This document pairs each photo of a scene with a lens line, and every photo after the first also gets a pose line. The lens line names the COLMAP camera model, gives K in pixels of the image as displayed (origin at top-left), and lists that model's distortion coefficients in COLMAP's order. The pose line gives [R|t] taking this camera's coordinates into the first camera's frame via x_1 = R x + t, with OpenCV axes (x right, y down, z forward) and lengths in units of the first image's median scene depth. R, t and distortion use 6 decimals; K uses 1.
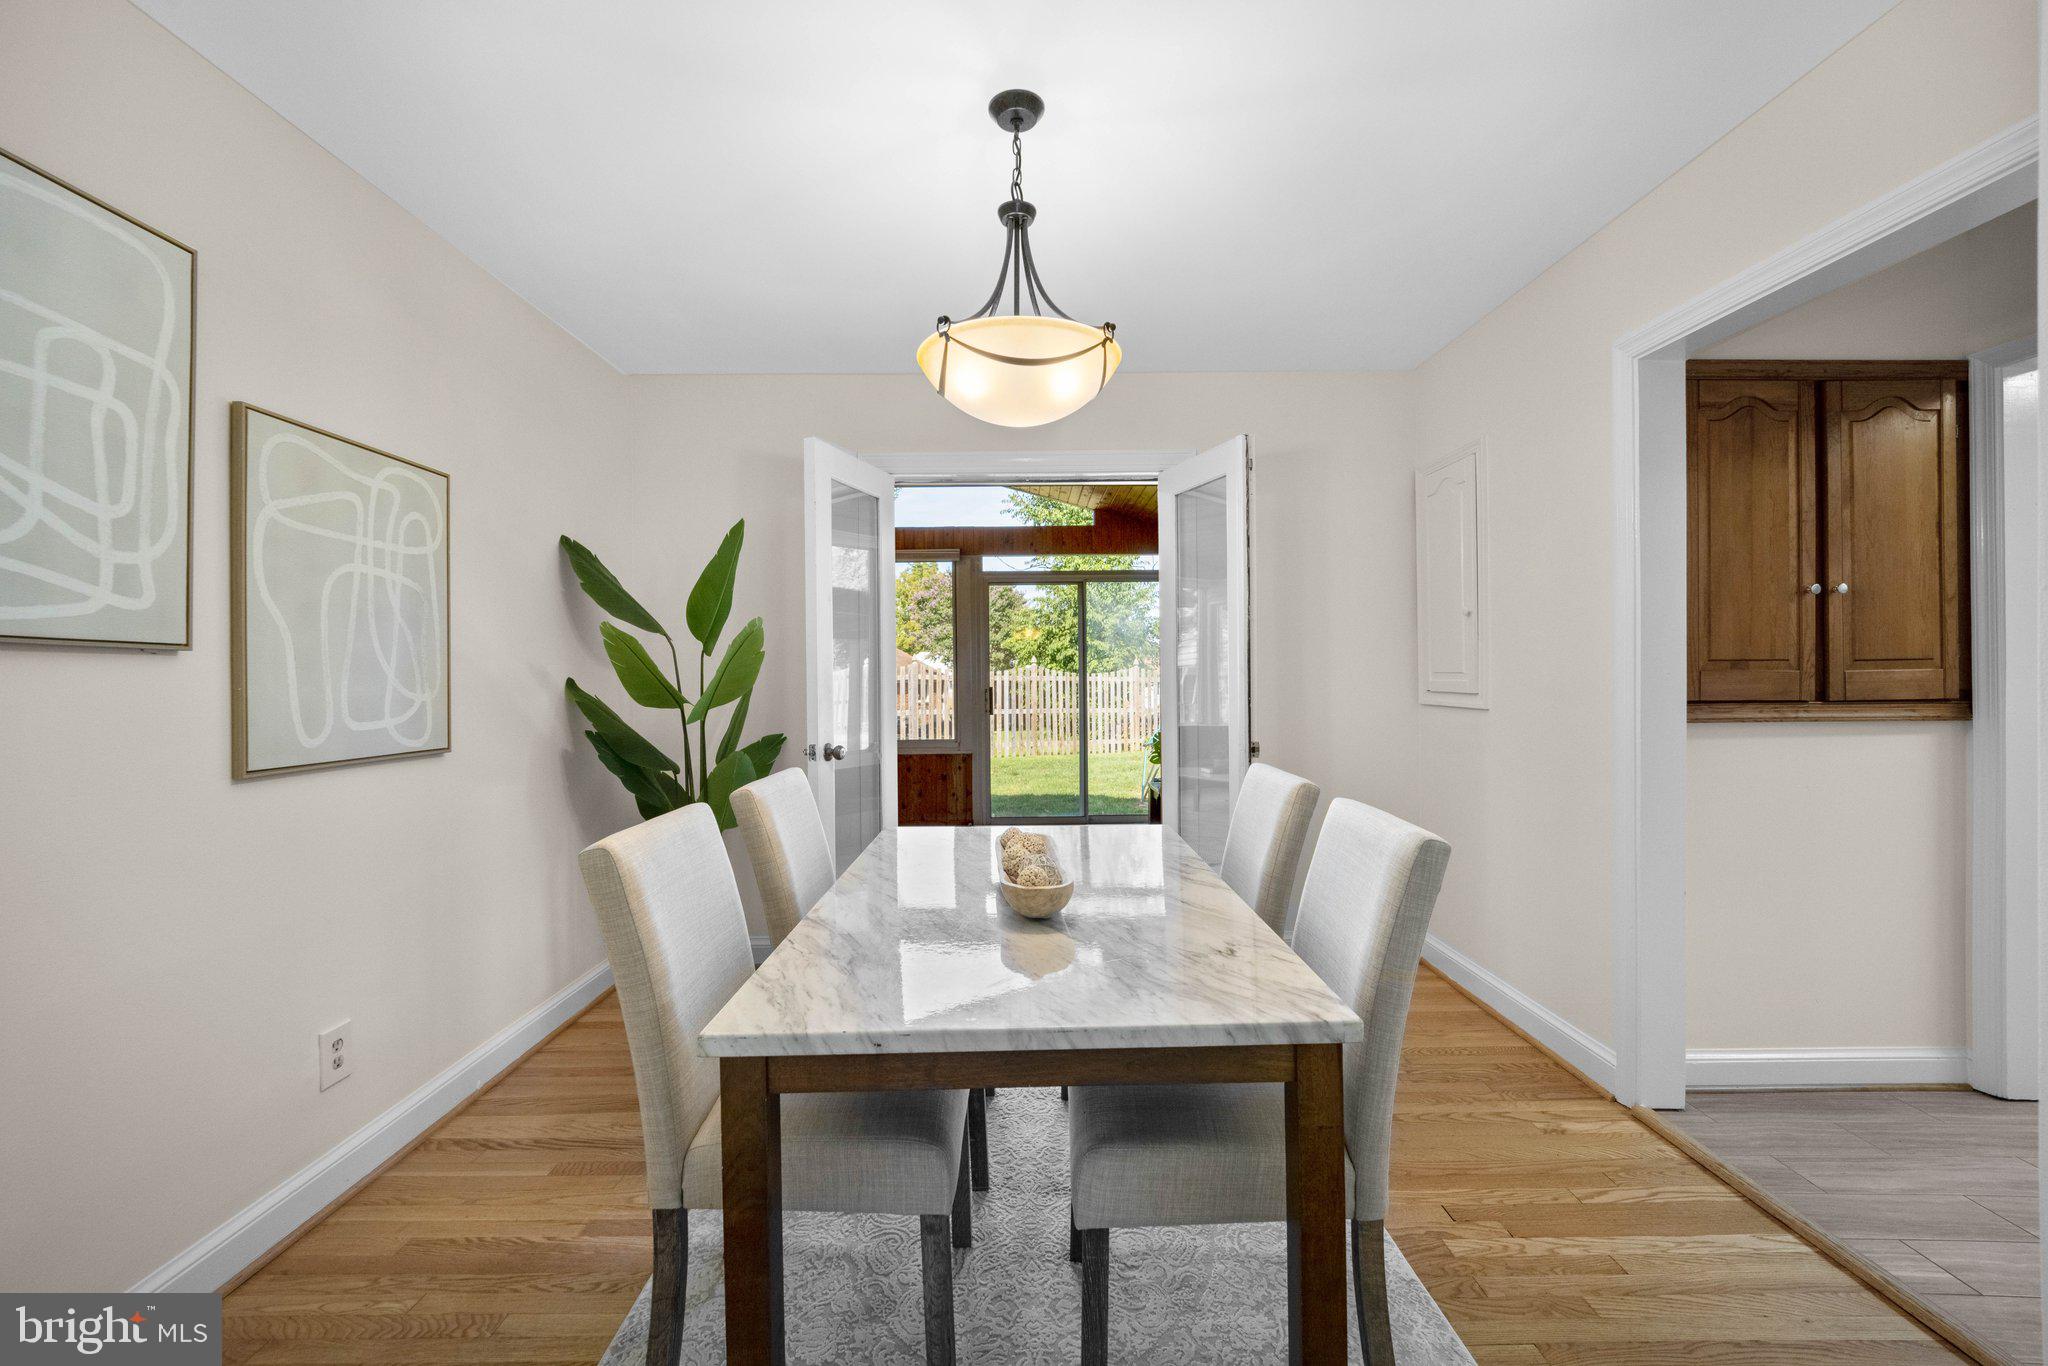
lens RADIAL K [[826.3, 0, 1015.5], [0, 826.3, 677.7], [0, 0, 1]] dist [0.000515, 0.000067]
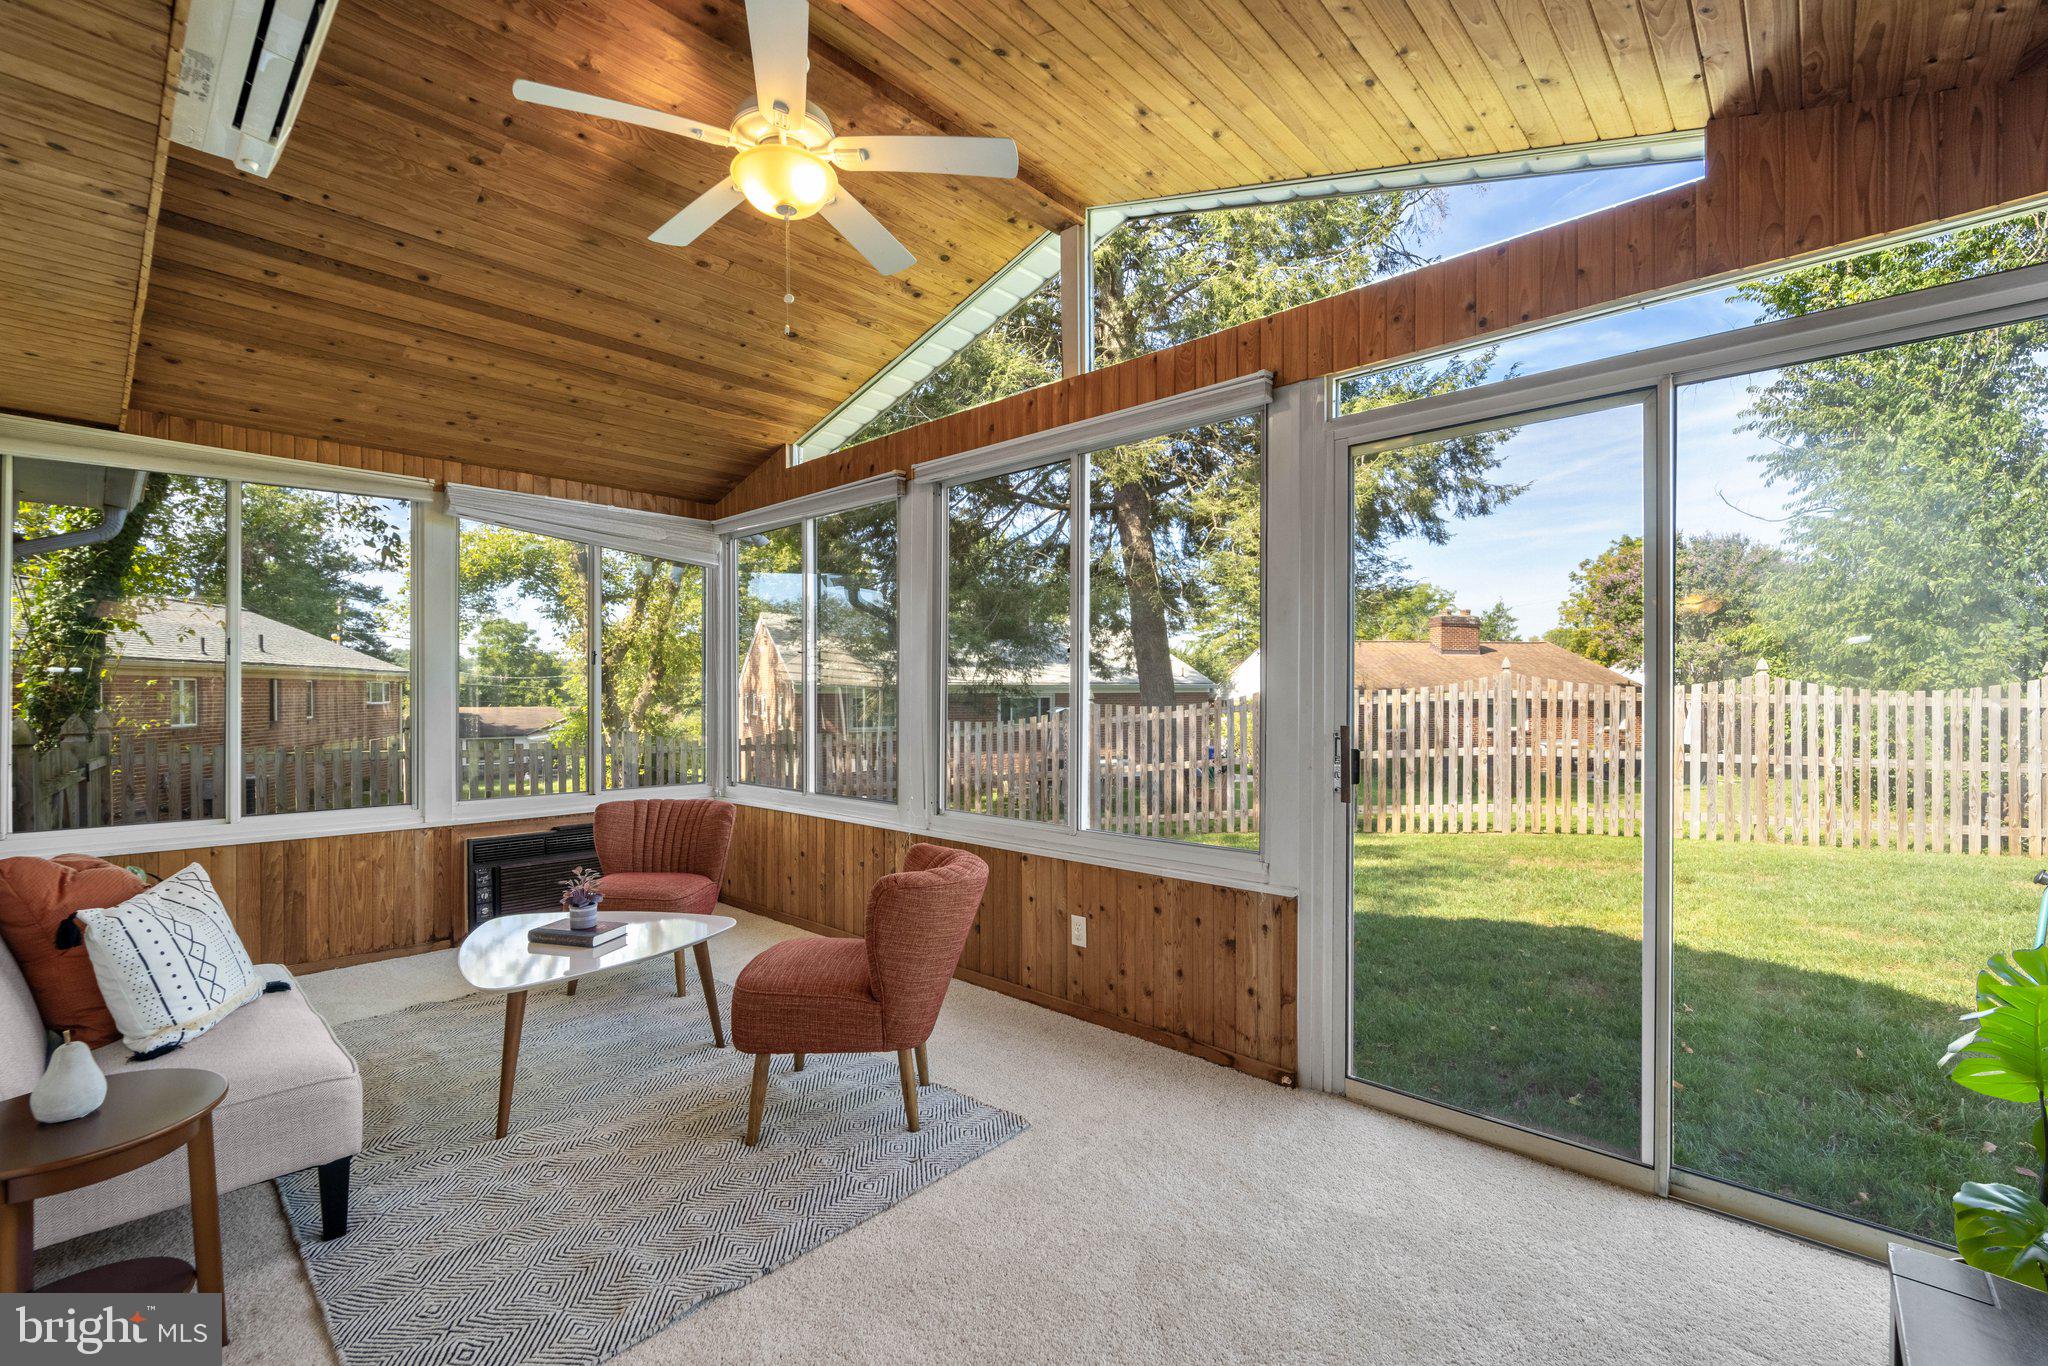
lens RADIAL K [[874.9, 0, 1013.9], [0, 874.9, 697.7], [0, 0, 1]] dist [-0.003018, -0.000434]
pose [[0.734143, 0.009812, -0.678924, 0.051018], [-0.005810, 0.999950, 0.008170, -0.001358], [0.678970, -0.002054, 0.734163, 0.248557]]
